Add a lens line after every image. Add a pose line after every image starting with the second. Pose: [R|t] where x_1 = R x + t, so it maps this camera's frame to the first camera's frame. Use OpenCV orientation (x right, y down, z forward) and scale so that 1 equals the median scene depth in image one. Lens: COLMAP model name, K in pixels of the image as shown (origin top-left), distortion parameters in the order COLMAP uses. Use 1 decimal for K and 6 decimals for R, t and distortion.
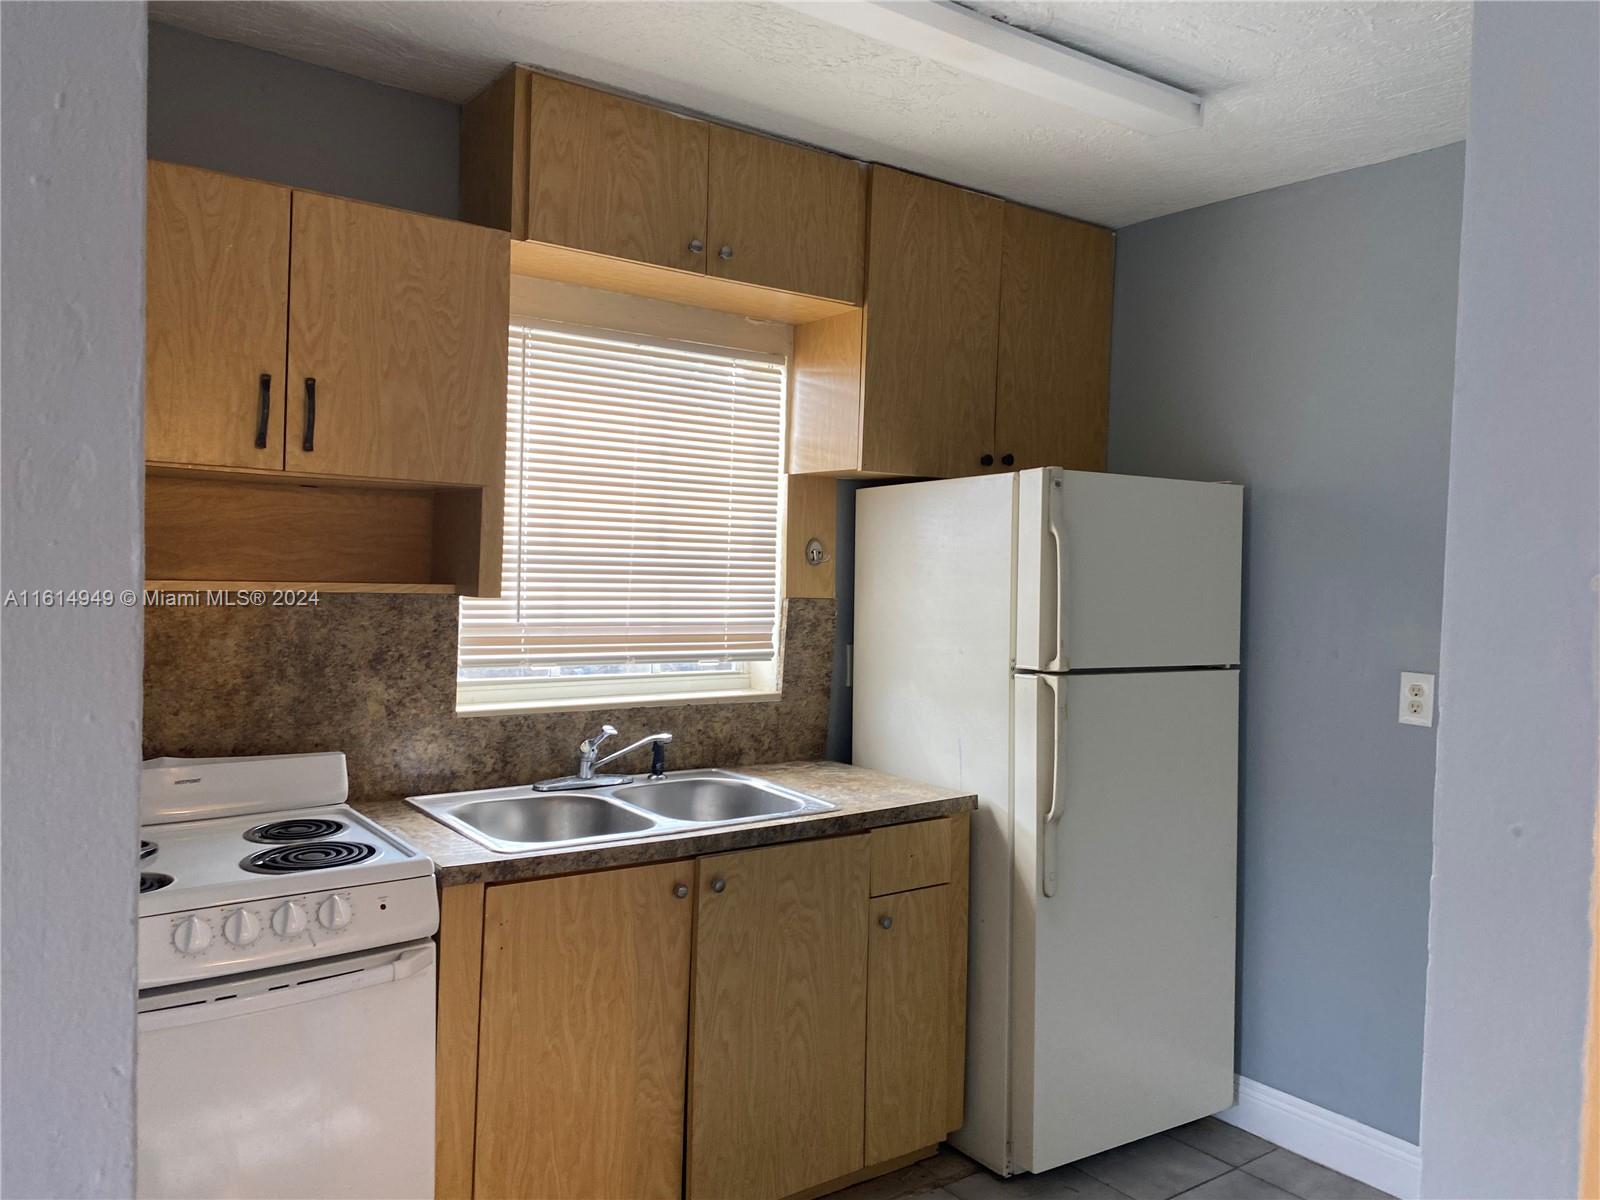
lens RADIAL K [[1228.3, 0, 787.3], [0, 1228.3, 597.2], [0, 0, 1]] dist [0.016321, -0.003159]
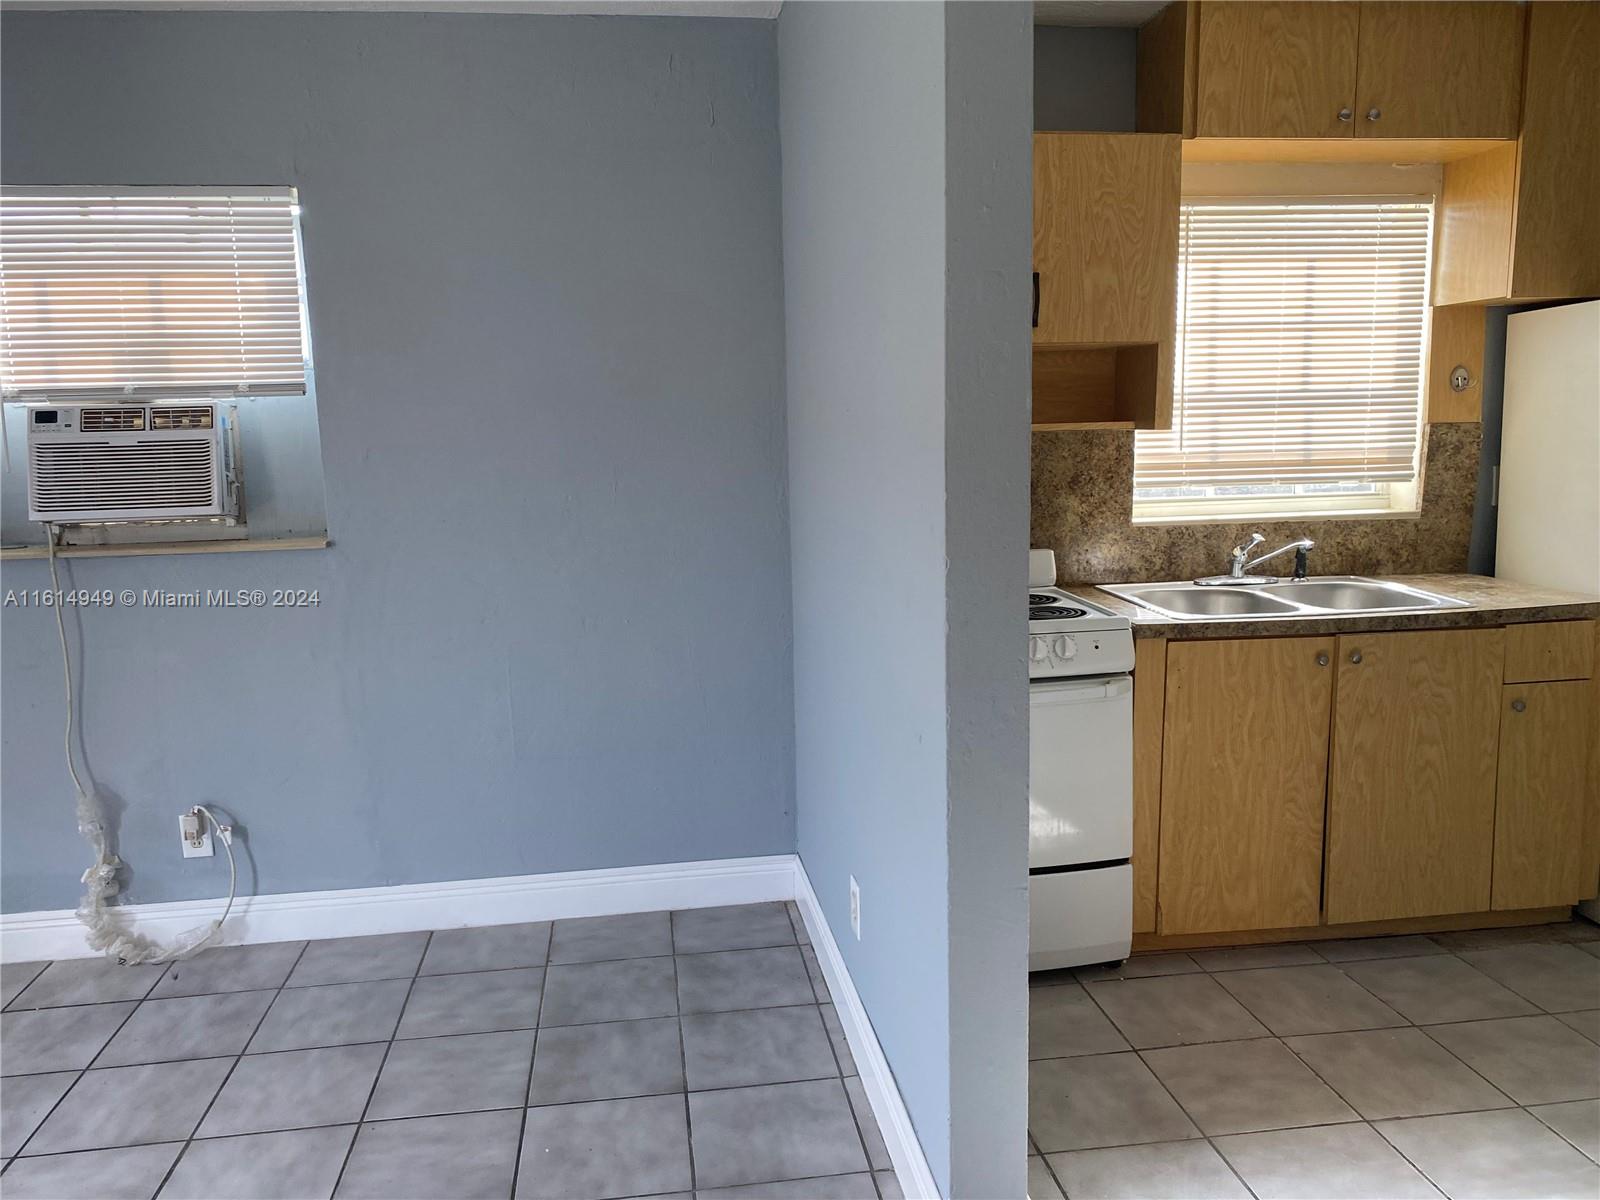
lens RADIAL K [[1228.3, 0, 787.3], [0, 1228.3, 597.2], [0, 0, 1]] dist [0.016321, -0.003159]
pose [[0.884186, 0.021796, -0.466626, 0.013206], [0.034375, 0.993167, 0.111525, 0.015470], [0.465868, -0.114649, 0.877395, -0.302992]]
